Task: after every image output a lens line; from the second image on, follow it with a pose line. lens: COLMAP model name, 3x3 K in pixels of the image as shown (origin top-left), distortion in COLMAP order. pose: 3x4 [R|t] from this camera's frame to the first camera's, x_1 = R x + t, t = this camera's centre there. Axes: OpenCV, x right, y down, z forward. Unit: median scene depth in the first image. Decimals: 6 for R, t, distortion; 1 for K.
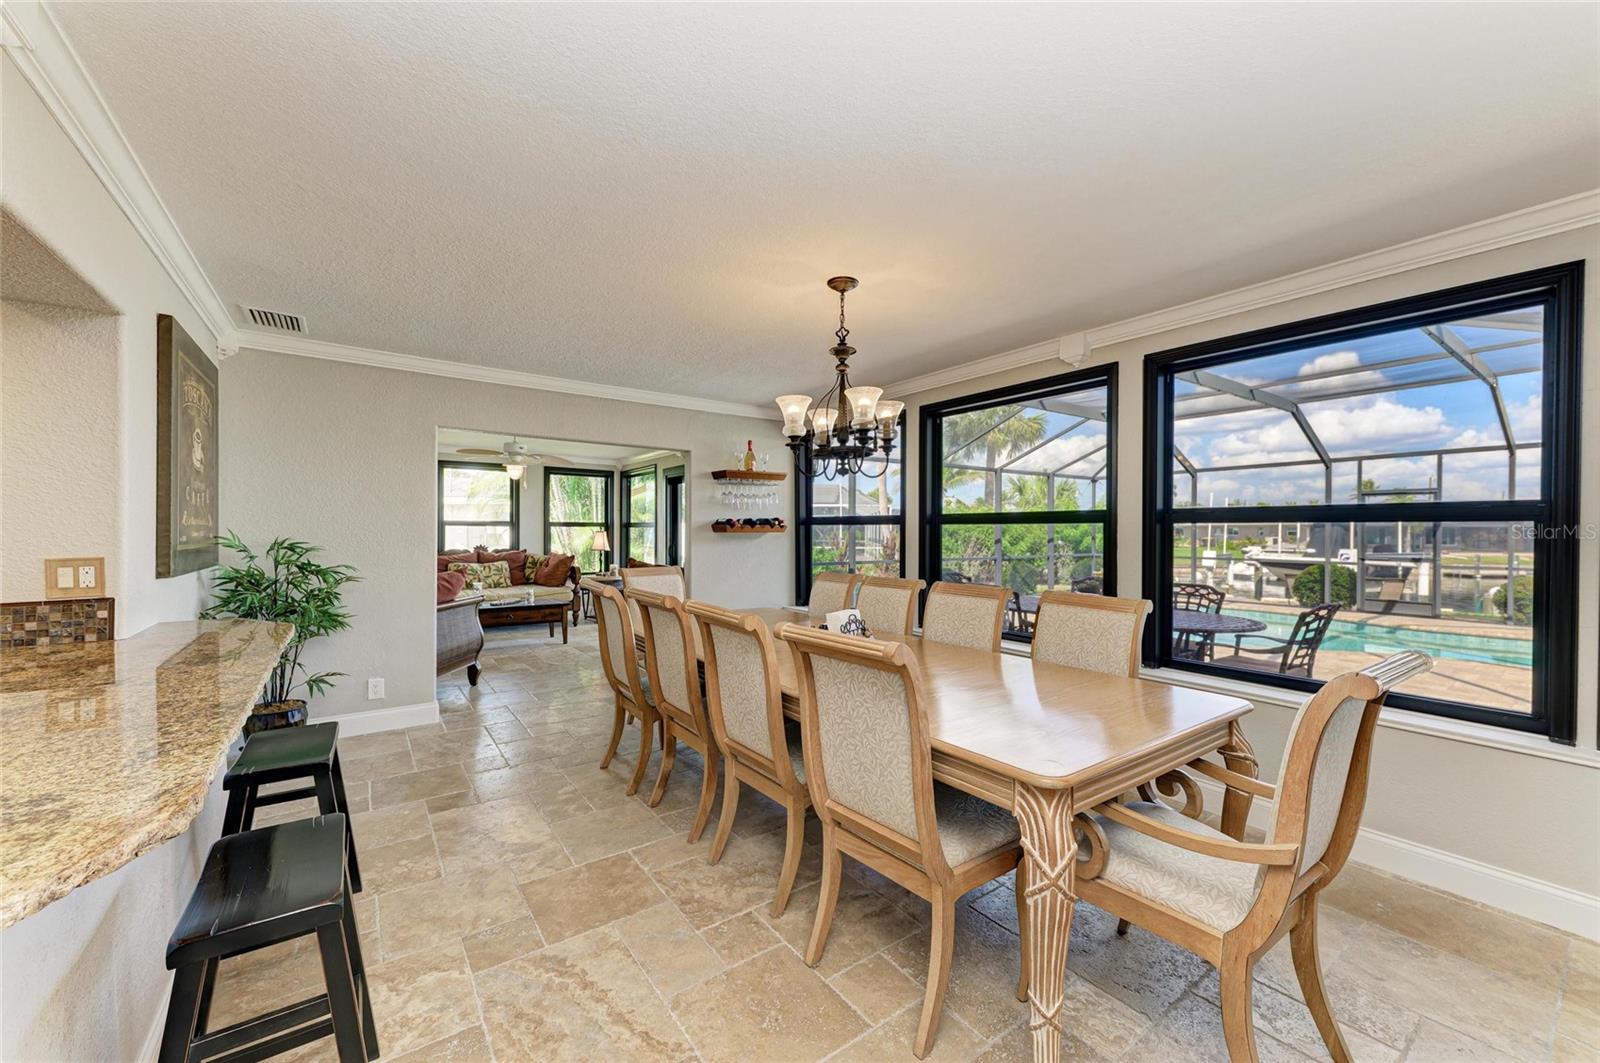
lens RADIAL K [[622.7, 0, 801.2], [0, 622.7, 537.8], [0, 0, 1]] dist [0.017349, -0.001331]
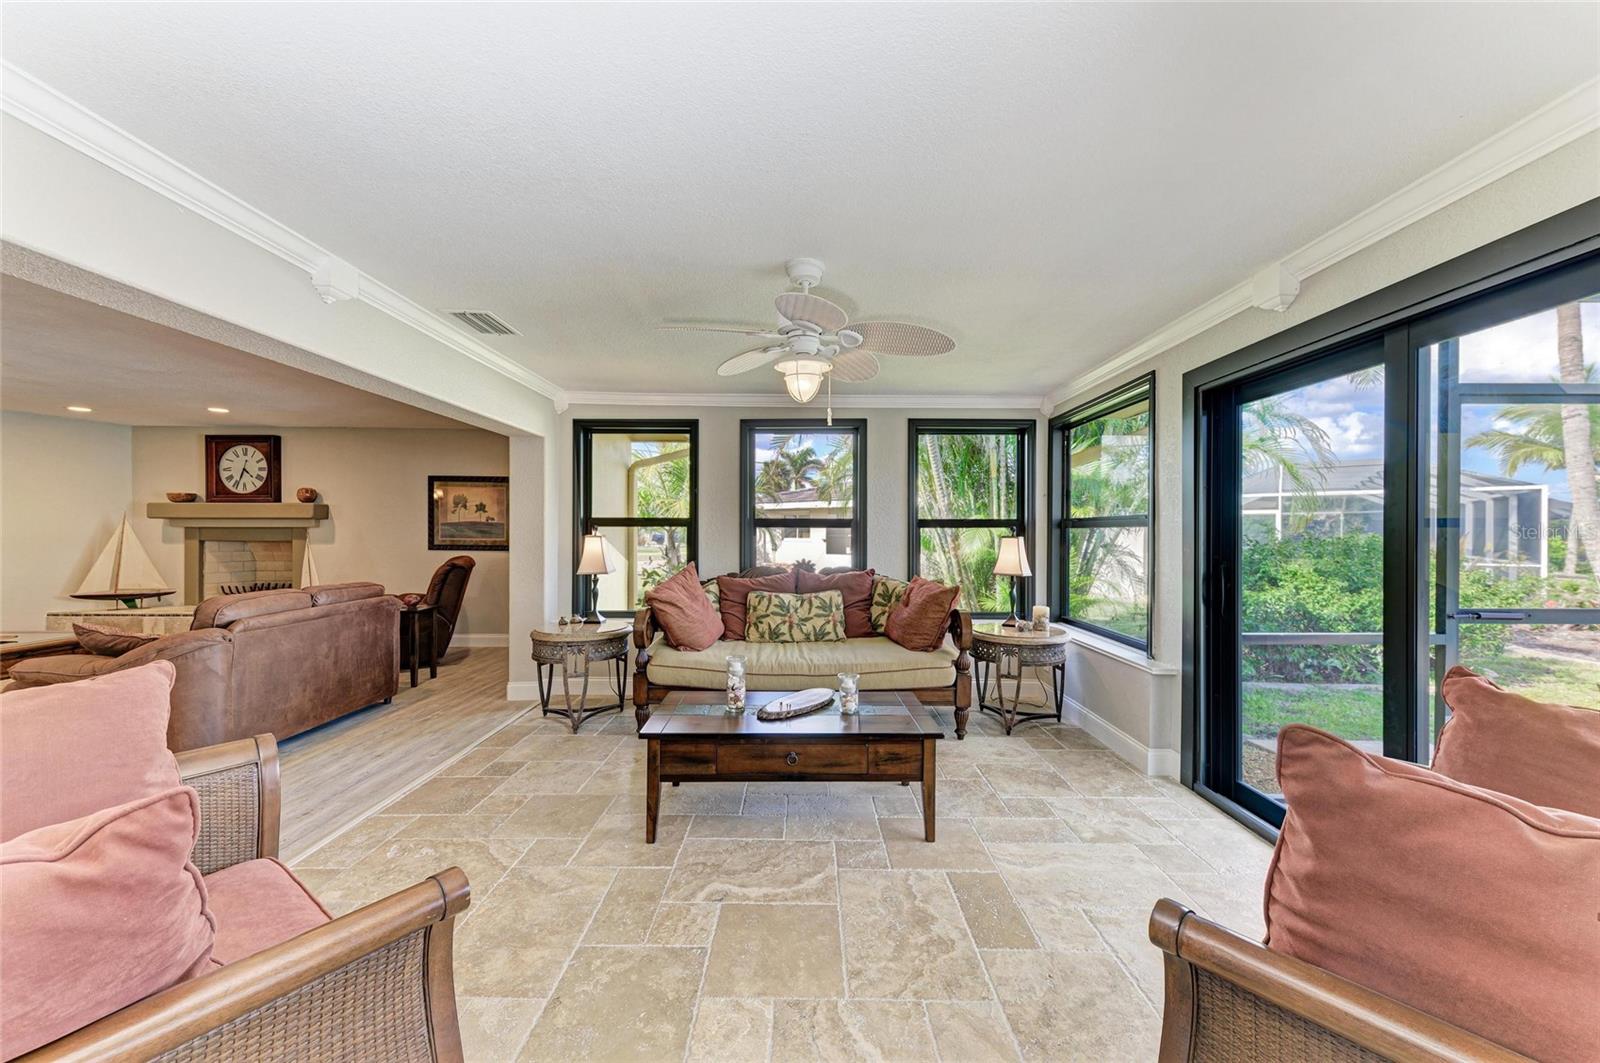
lens RADIAL K [[571.7, 0, 805.0], [0, 571.7, 539.7], [0, 0, 1]] dist [-0.000527, 0.000063]
pose [[0.811289, -0.000027, -0.584645, -0.197250], [-0.005778, 0.999951, -0.008064, -0.003466], [0.584616, 0.009920, 0.811249, 0.559712]]
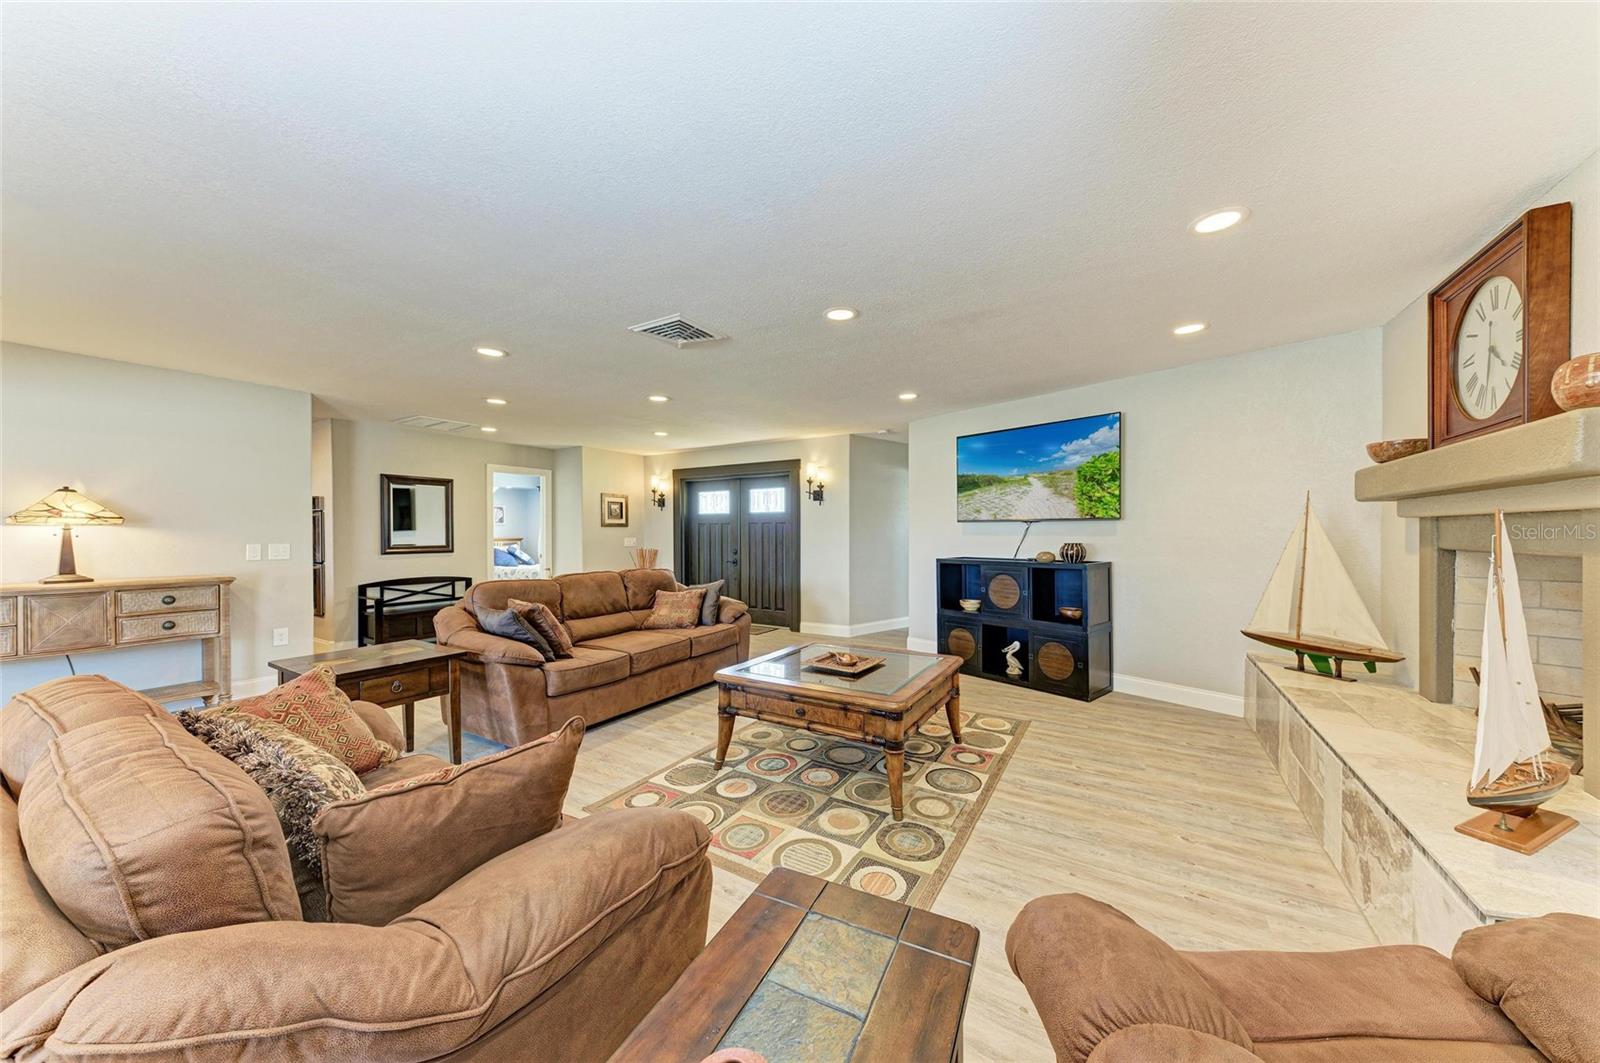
lens RADIAL K [[548.0, 0, 797.6], [0, 548.0, 533.7], [0, 0, 1]] dist [0.000702, -0.000018]
pose [[-0.929568, -0.004009, -0.368628, -0.843209], [-0.009285, 0.999878, 0.012538, -0.012613], [0.368533, 0.015077, -0.929492, 0.854980]]
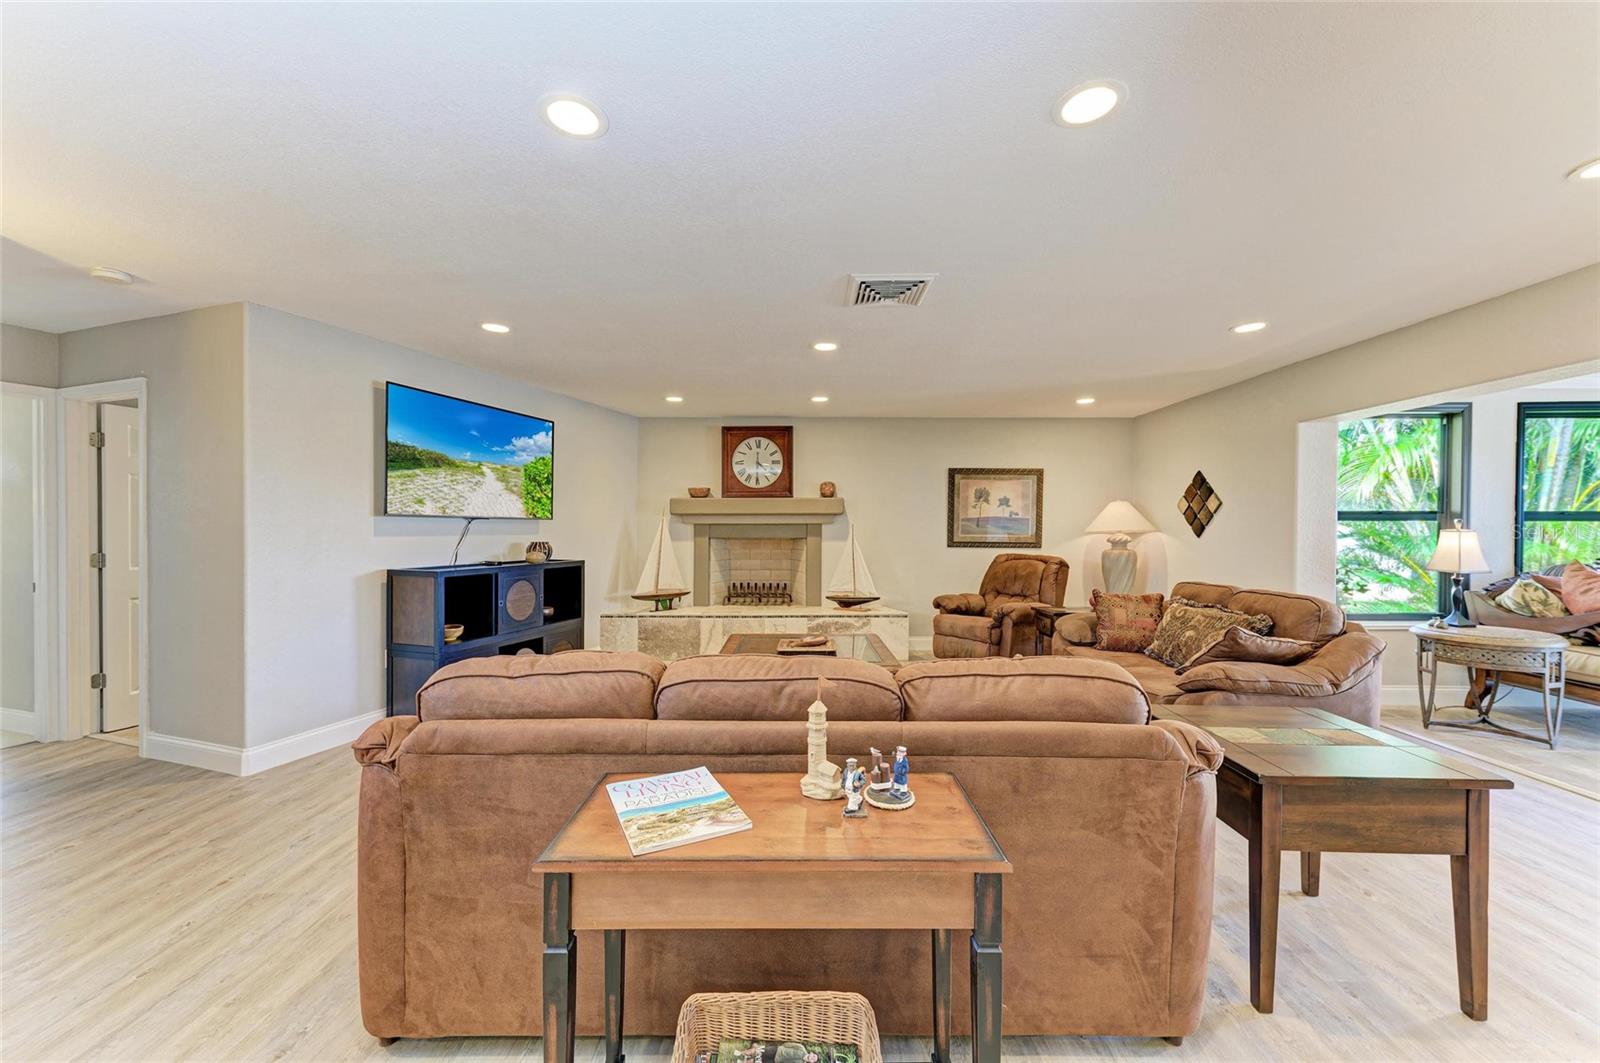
lens RADIAL K [[622.7, 0, 802.4], [0, 622.7, 536.9], [0, 0, 1]] dist [0.017349, -0.001331]
pose [[0.797478, -0.000060, -0.603349, -0.723309], [-0.001950, 0.999995, -0.002677, -0.003578], [0.603345, 0.003311, 0.797473, 0.155981]]
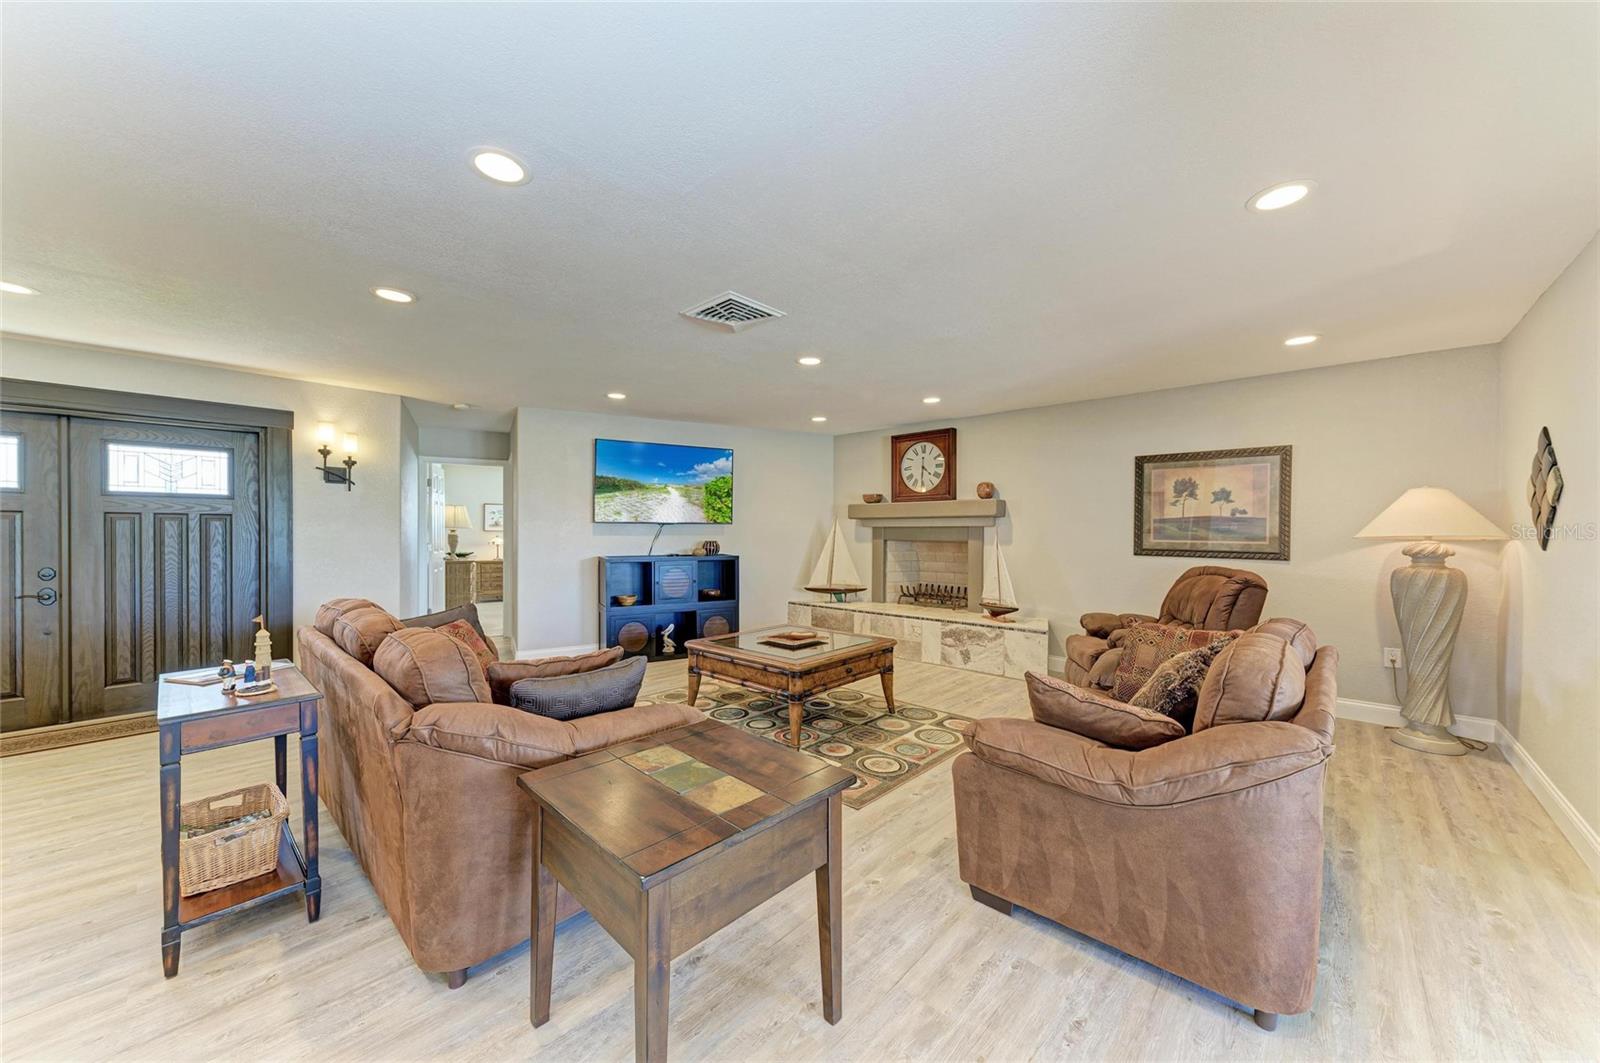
lens RADIAL K [[571.7, 0, 797.4], [0, 571.7, 535.4], [0, 0, 1]] dist [-0.000527, 0.000063]
pose [[0.179845, -0.000370, -0.983695, -0.548283], [-0.014940, 0.999884, -0.003107, -0.006060], [0.983582, 0.015255, 0.179818, 0.451299]]
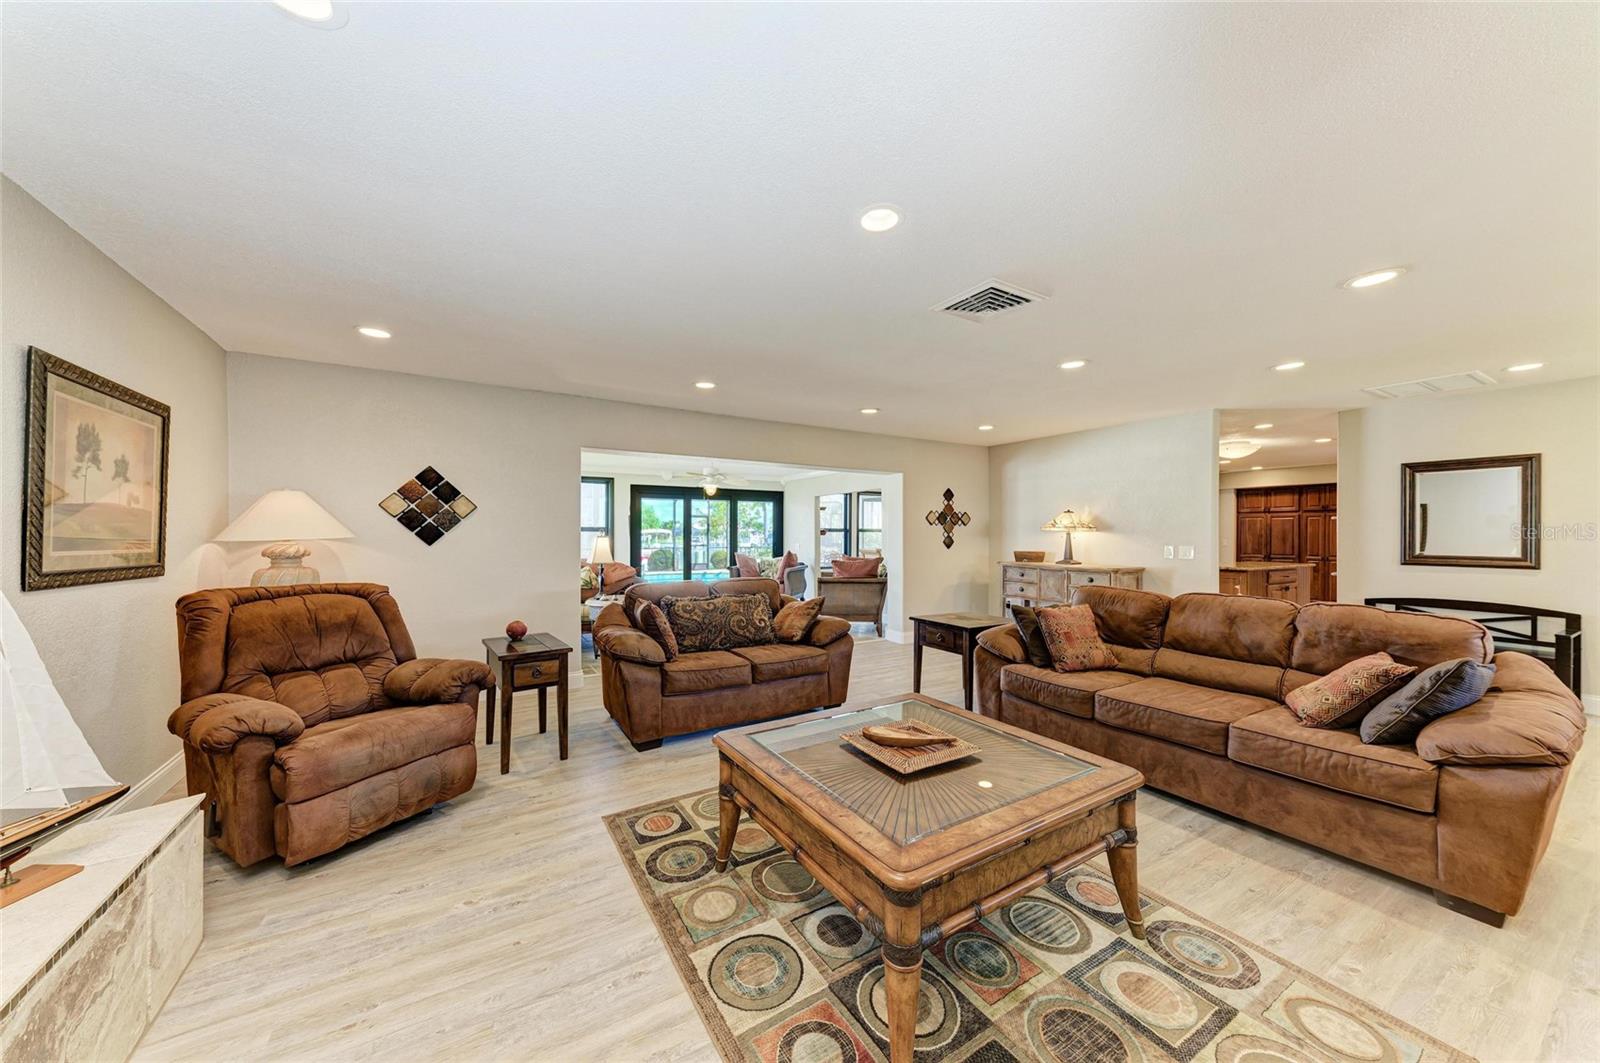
lens RADIAL K [[548.0, 0, 799.7], [0, 548.0, 528.4], [0, 0, 1]] dist [0.000702, -0.000018]
pose [[0.090333, 0.005484, 0.995897, -1.237019], [0.011644, 0.999911, -0.006562, -0.013025], [-0.995844, 0.012189, 0.090261, 0.555356]]
